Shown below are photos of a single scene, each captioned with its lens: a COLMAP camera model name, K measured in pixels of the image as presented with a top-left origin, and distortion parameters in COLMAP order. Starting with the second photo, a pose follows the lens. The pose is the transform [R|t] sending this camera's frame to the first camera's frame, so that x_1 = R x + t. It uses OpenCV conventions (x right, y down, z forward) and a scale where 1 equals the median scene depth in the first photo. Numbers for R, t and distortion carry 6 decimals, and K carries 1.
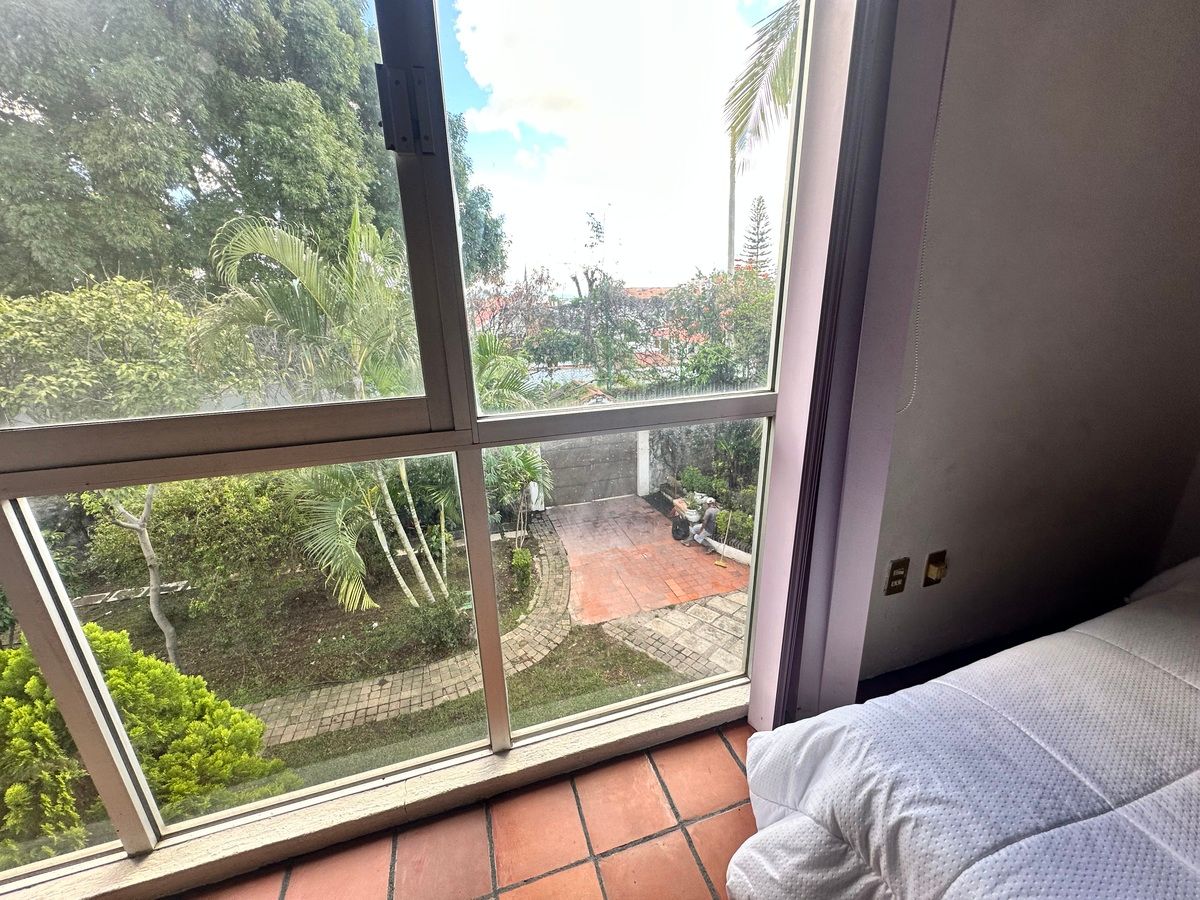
lens RADIAL K [[478.0, 0, 596.8], [0, 478.0, 452.1], [0, 0, 1]] dist [-0.014147, -0.002526]
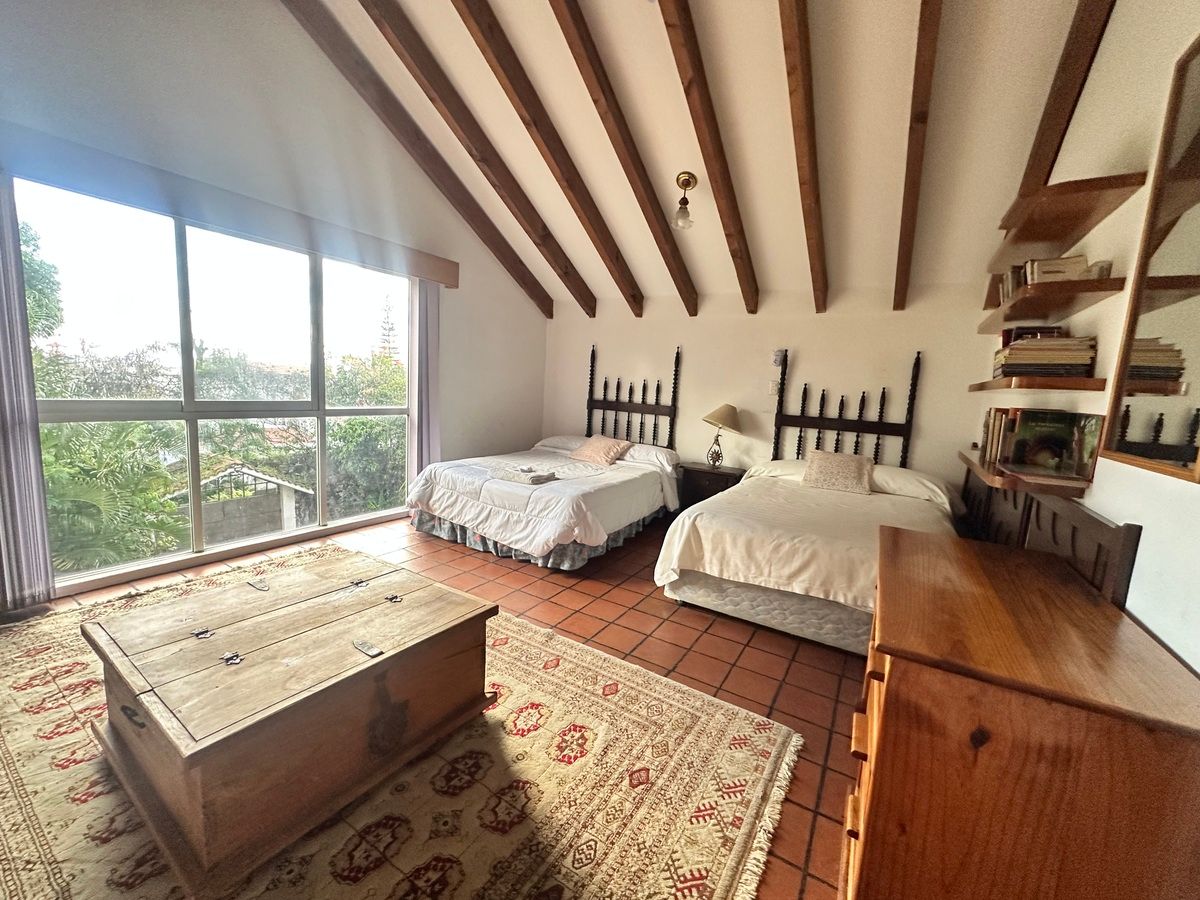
lens RADIAL K [[478.0, 0, 595.8], [0, 478.0, 452.9], [0, 0, 1]] dist [-0.014147, -0.002526]
pose [[0.754562, -0.019447, 0.655940, -0.075389], [0.128699, 0.984535, -0.118861, 0.066754], [-0.643485, 0.174107, 0.745395, -0.205722]]
